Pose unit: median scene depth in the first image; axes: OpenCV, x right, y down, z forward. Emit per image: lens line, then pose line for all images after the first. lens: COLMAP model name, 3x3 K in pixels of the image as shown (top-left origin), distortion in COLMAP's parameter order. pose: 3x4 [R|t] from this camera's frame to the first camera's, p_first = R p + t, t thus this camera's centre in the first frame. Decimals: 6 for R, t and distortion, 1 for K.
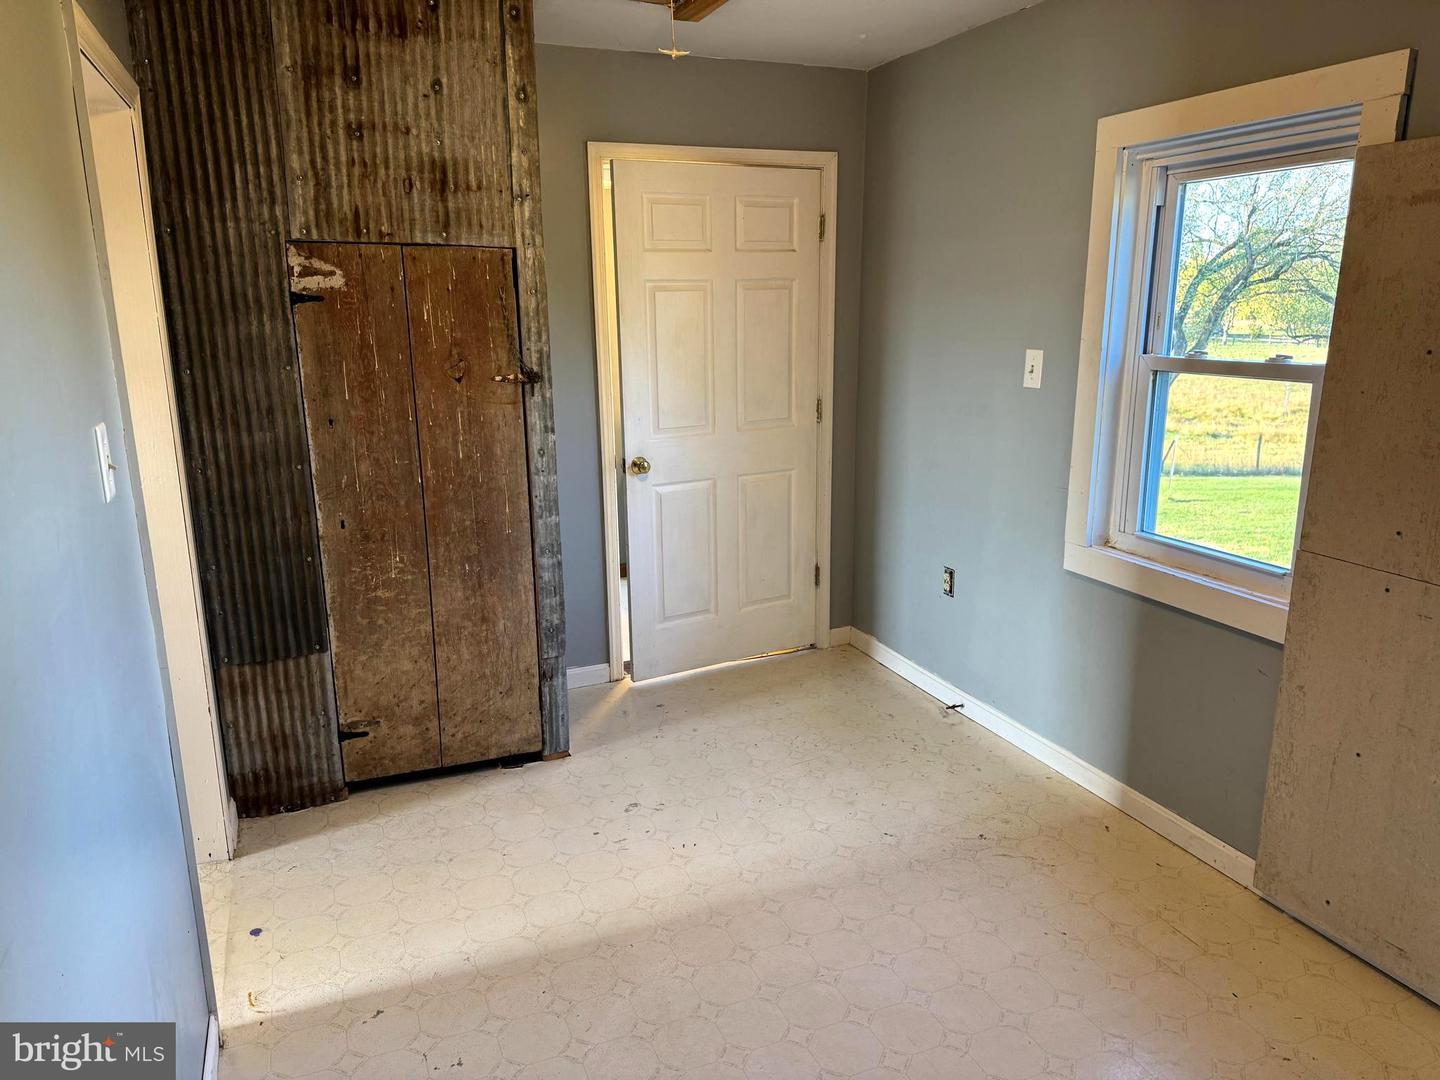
lens RADIAL K [[1005.5, 0, 720.0], [0, 1005.5, 540.0], [0, 0, 1]] dist [0.112142, -0.177606]
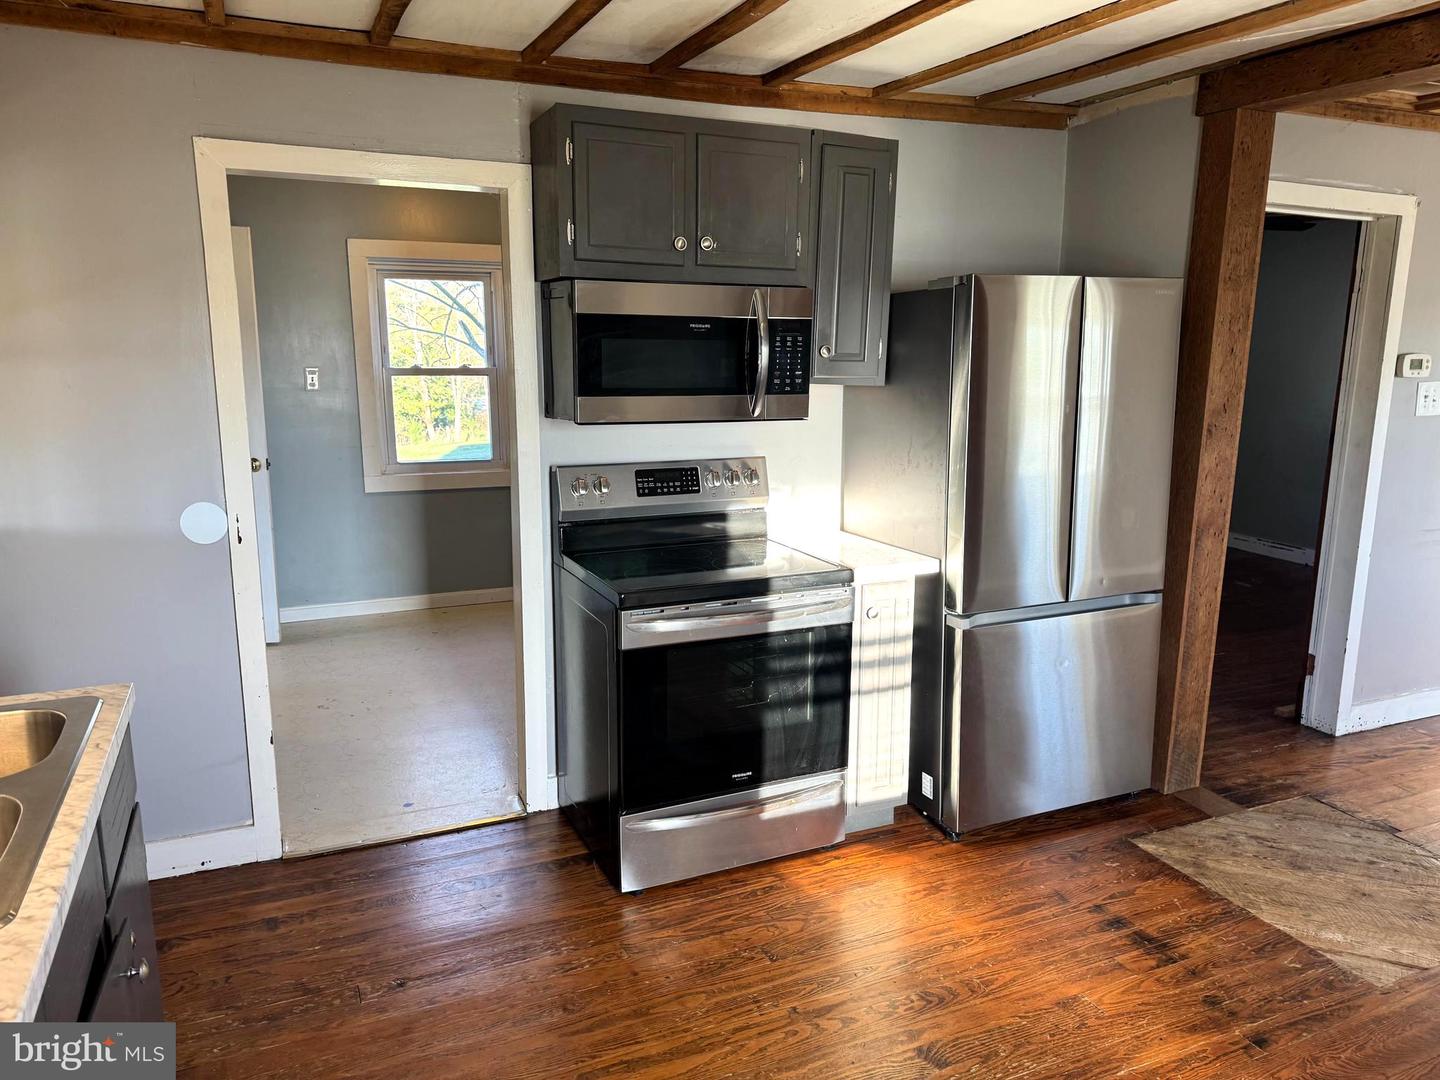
lens RADIAL K [[1005.5, 0, 720.0], [0, 1005.5, 540.0], [0, 0, 1]] dist [0.112142, -0.177606]
pose [[-0.033500, -0.191241, 0.980971, -1.445638], [0.226241, 0.954592, 0.193825, -0.097880], [-0.973495, 0.228429, 0.011288, 0.428815]]
